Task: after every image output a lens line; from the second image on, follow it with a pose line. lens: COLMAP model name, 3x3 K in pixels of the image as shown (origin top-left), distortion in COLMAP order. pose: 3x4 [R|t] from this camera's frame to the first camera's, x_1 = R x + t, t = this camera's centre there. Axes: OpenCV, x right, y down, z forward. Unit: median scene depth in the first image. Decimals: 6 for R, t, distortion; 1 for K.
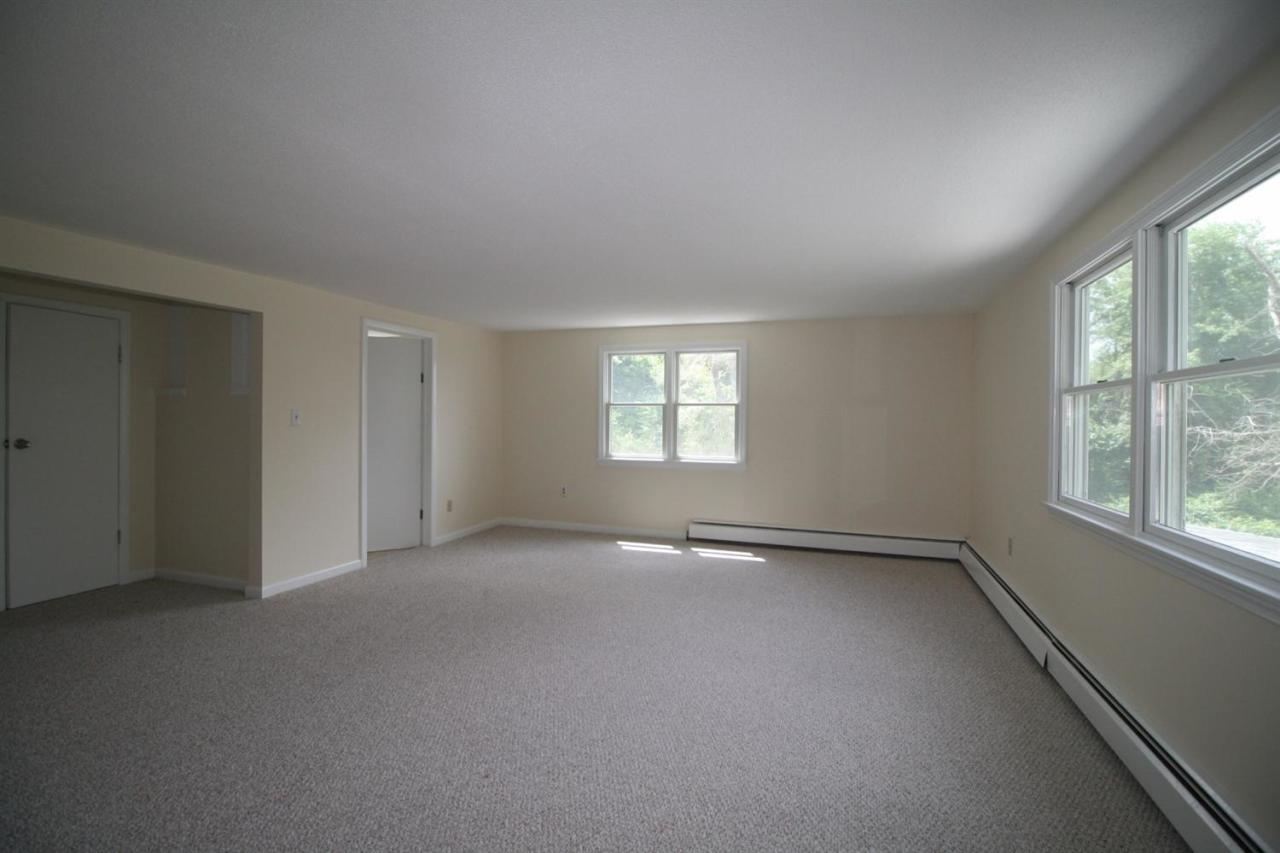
lens RADIAL K [[597.5, 0, 640.8], [0, 597.5, 424.1], [0, 0, 1]] dist [-0.017666, -0.004007]
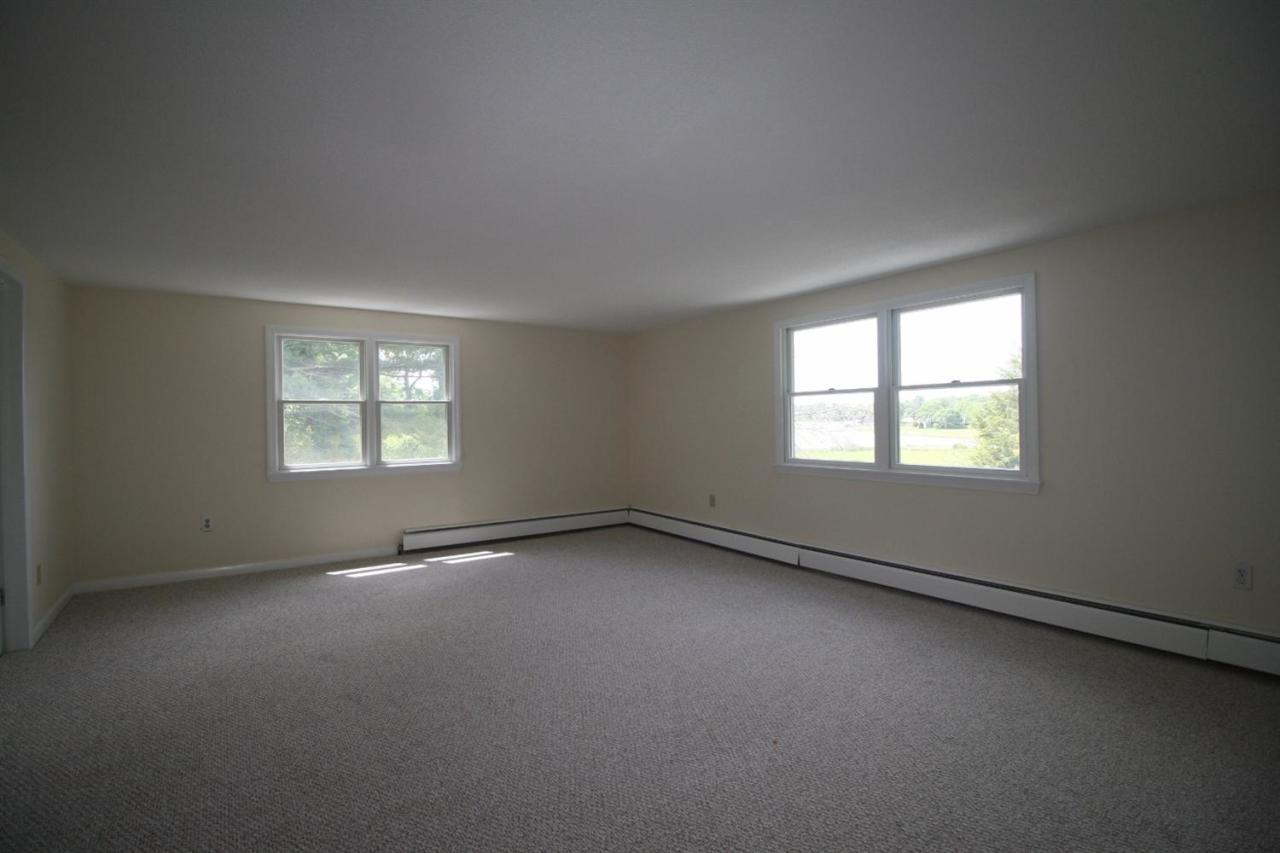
lens RADIAL K [[597.5, 0, 640.9], [0, 597.5, 424.2], [0, 0, 1]] dist [-0.017666, -0.004007]
pose [[0.592758, -0.028351, 0.804881, -0.417677], [0.027232, 0.999514, 0.015152, -0.003646], [-0.804920, 0.012937, 0.593242, 0.178881]]
